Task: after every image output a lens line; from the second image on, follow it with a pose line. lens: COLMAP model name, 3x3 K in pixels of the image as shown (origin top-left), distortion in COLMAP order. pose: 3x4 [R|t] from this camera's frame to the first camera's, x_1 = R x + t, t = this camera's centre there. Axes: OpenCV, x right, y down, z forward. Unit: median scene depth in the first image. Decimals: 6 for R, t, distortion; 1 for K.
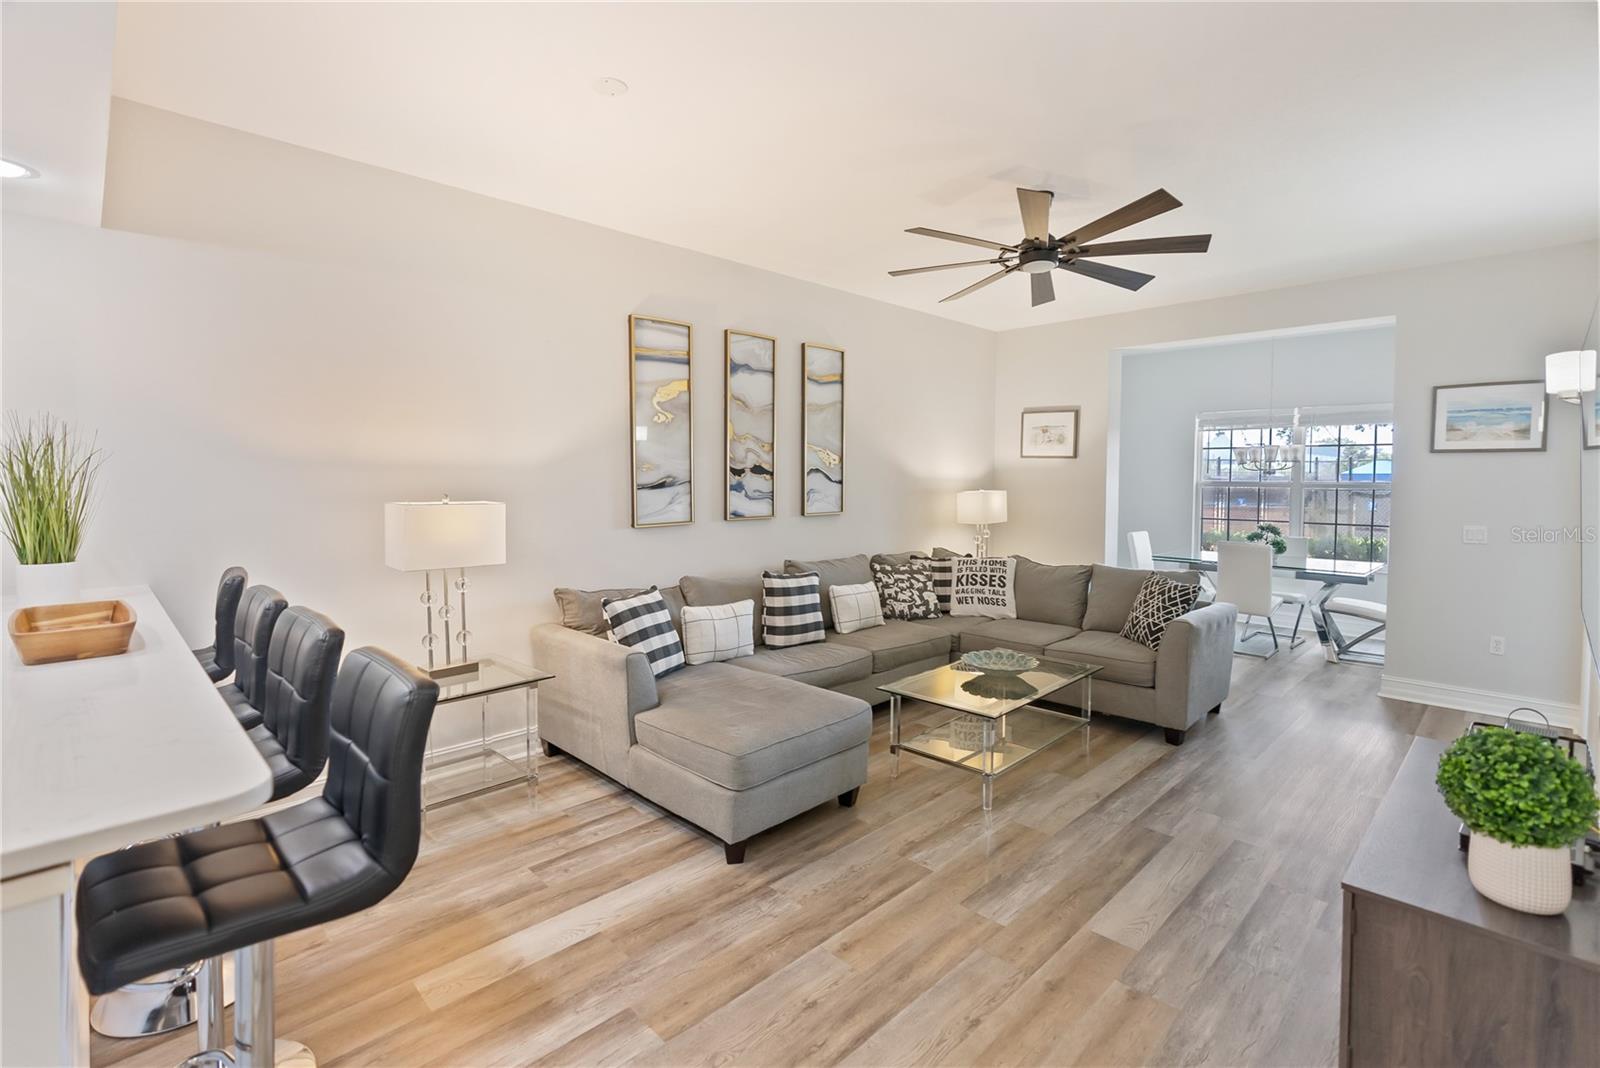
lens RADIAL K [[745.8, 0, 801.0], [0, 745.8, 496.9], [0, 0, 1]] dist [-0.000161, -0.000439]
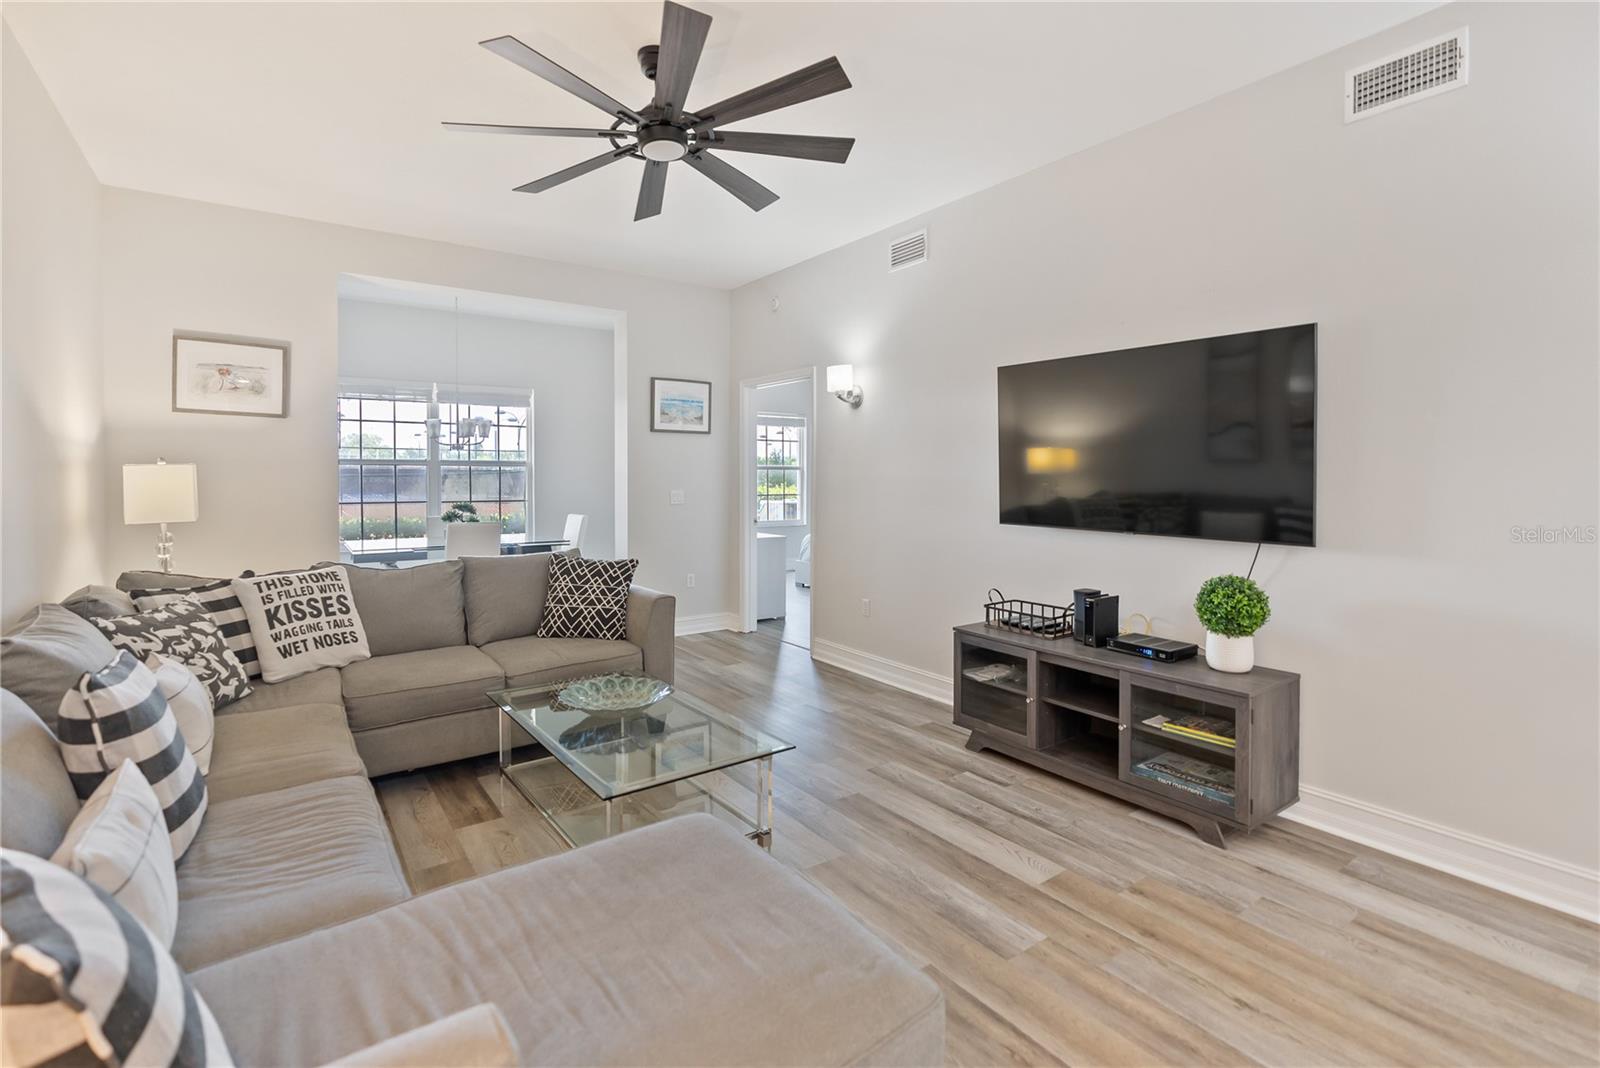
lens RADIAL K [[742.5, 0, 796.8], [0, 742.5, 475.8], [0, 0, 1]] dist [-0.001037, 0.000569]
pose [[0.146351, -0.005017, 0.989220, -0.317431], [0.026833, 0.999639, 0.001100, 0.017730], [-0.988869, 0.026382, 0.146433, 0.591646]]
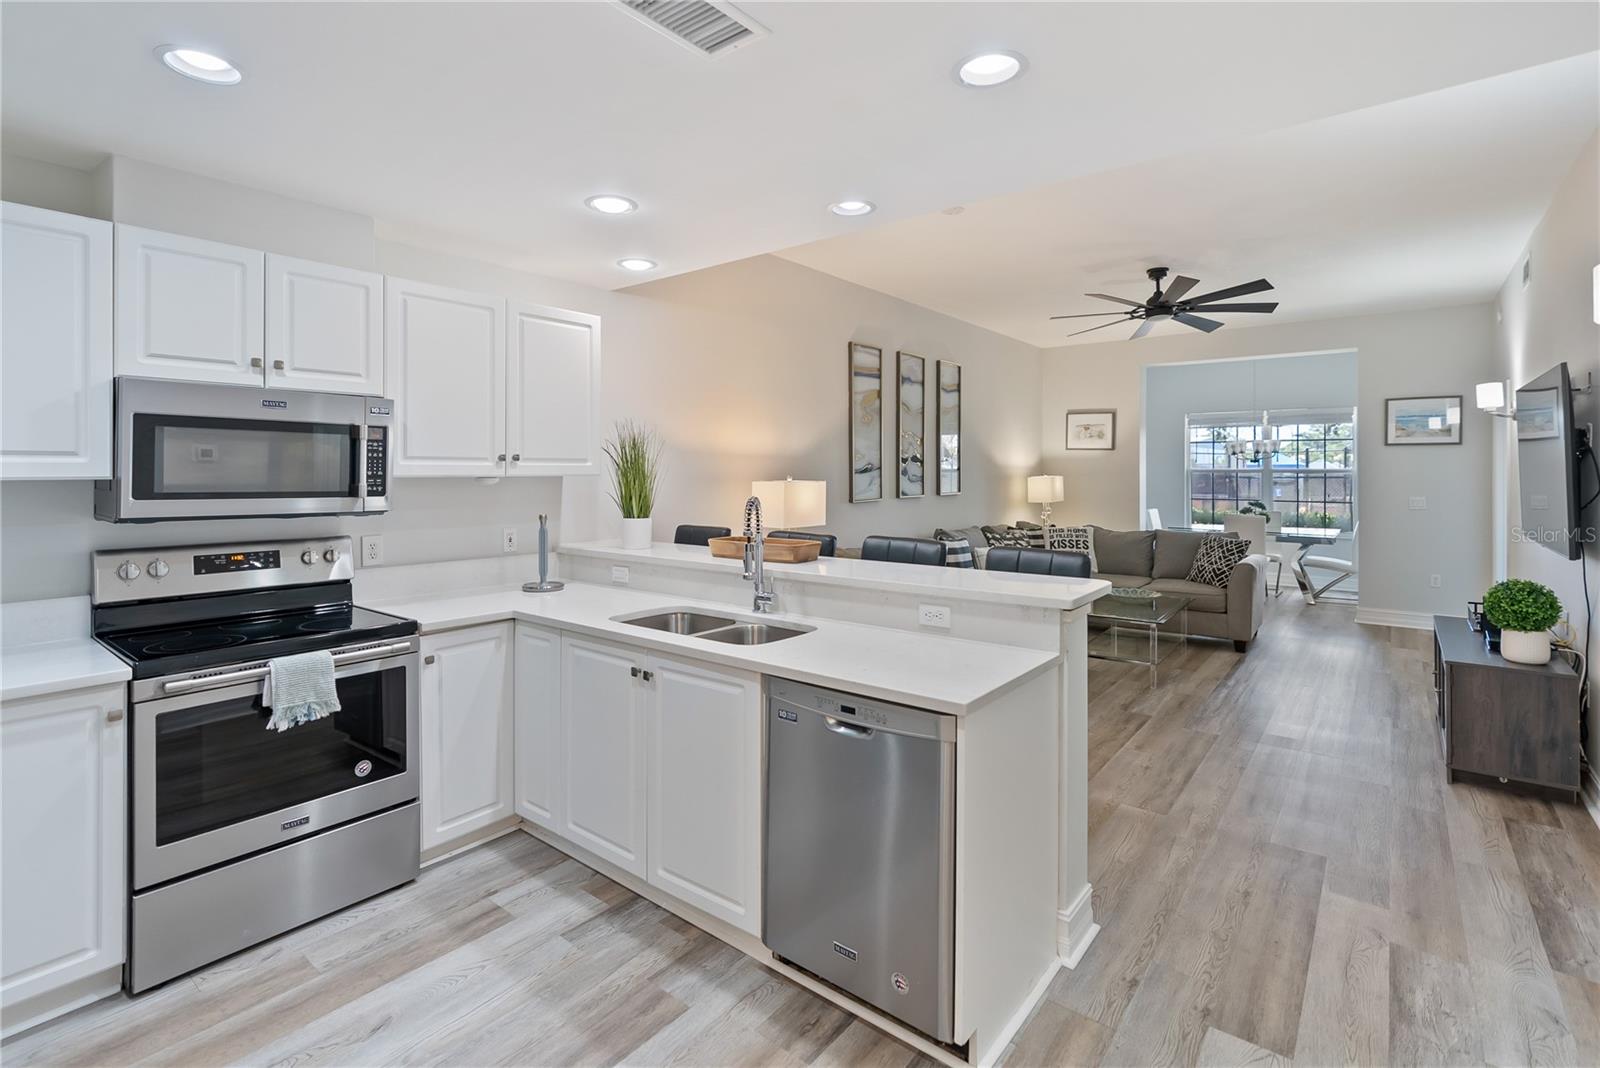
lens RADIAL K [[766.2, 0, 794.1], [0, 766.2, 461.1], [0, 0, 1]] dist [-0.001615, 0.000310]
pose [[0.992354, -0.002464, 0.123396, -0.442548], [0.007302, 0.999221, -0.038772, 0.017897], [-0.123204, 0.039377, 0.991600, -0.295292]]
